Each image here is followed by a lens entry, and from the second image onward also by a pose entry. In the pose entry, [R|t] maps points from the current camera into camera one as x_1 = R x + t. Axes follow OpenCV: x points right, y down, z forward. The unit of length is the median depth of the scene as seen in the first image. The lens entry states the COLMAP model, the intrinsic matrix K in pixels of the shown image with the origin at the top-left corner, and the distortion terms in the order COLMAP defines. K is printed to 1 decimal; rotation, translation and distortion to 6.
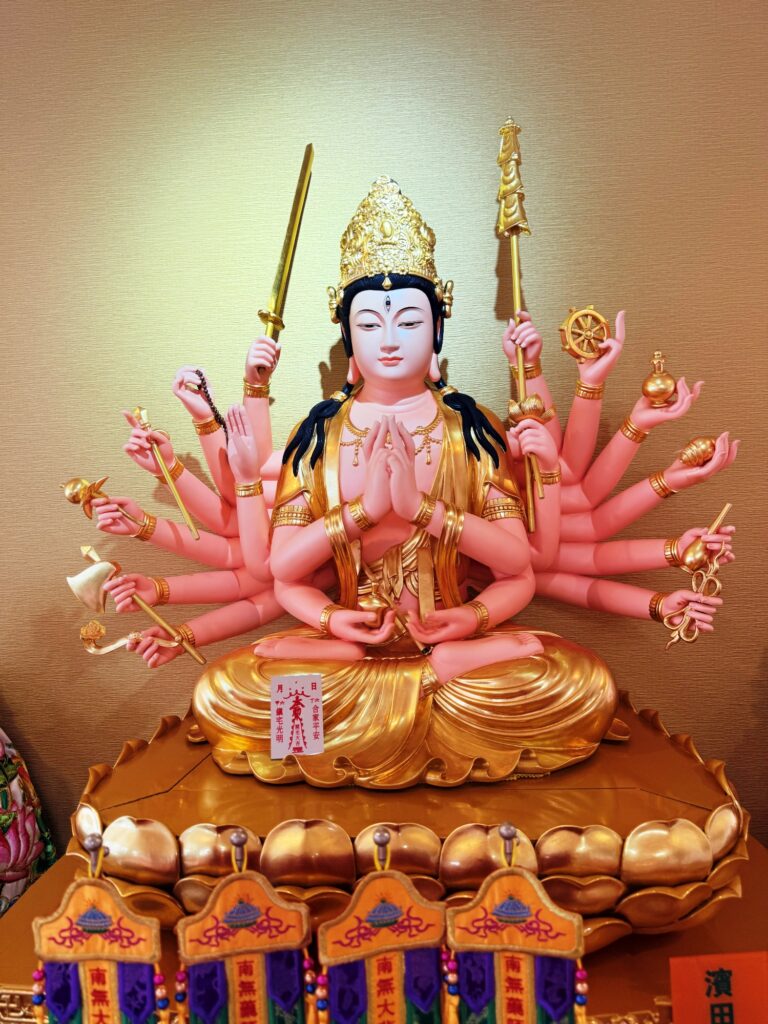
lens RADIAL K [[745.4, 0, 375.2], [0, 745.4, 496.5], [0, 0, 1]] dist [0.056747, -0.072099]
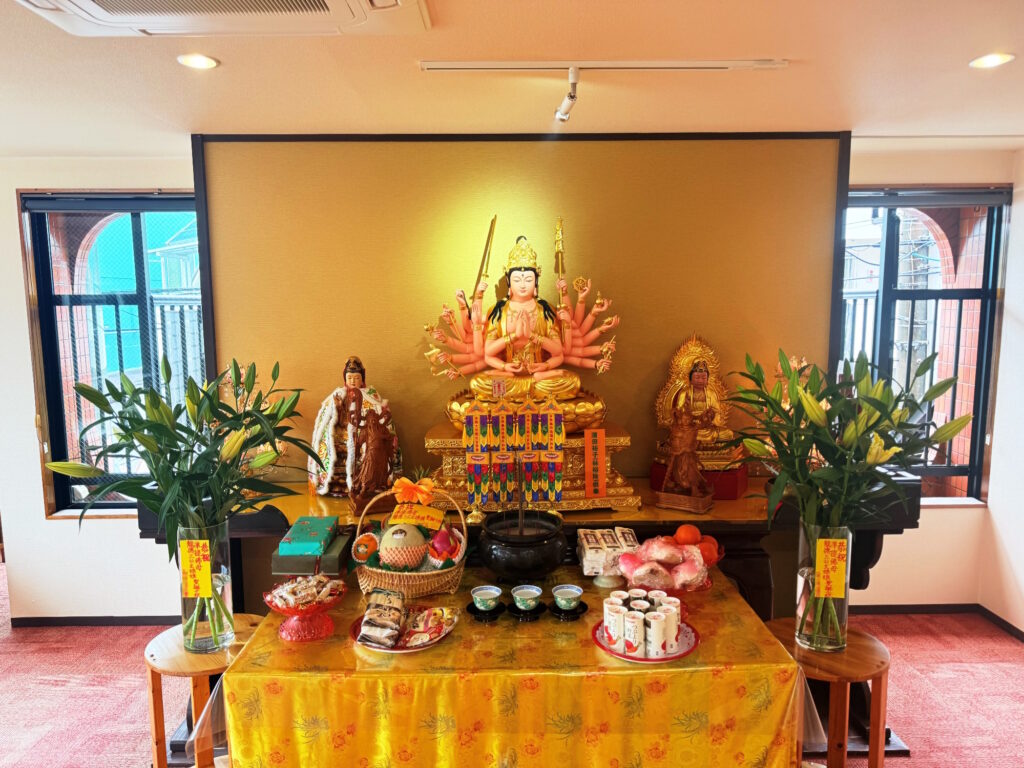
lens RADIAL K [[745.4, 0, 515.4], [0, 745.4, 382.6], [0, 0, 1]] dist [0.056747, -0.072099]
pose [[0.995416, 0.016200, 0.094258, -0.322714], [-0.023160, 0.997046, 0.073225, -0.015344], [-0.092793, -0.075073, 0.992851, -2.368647]]
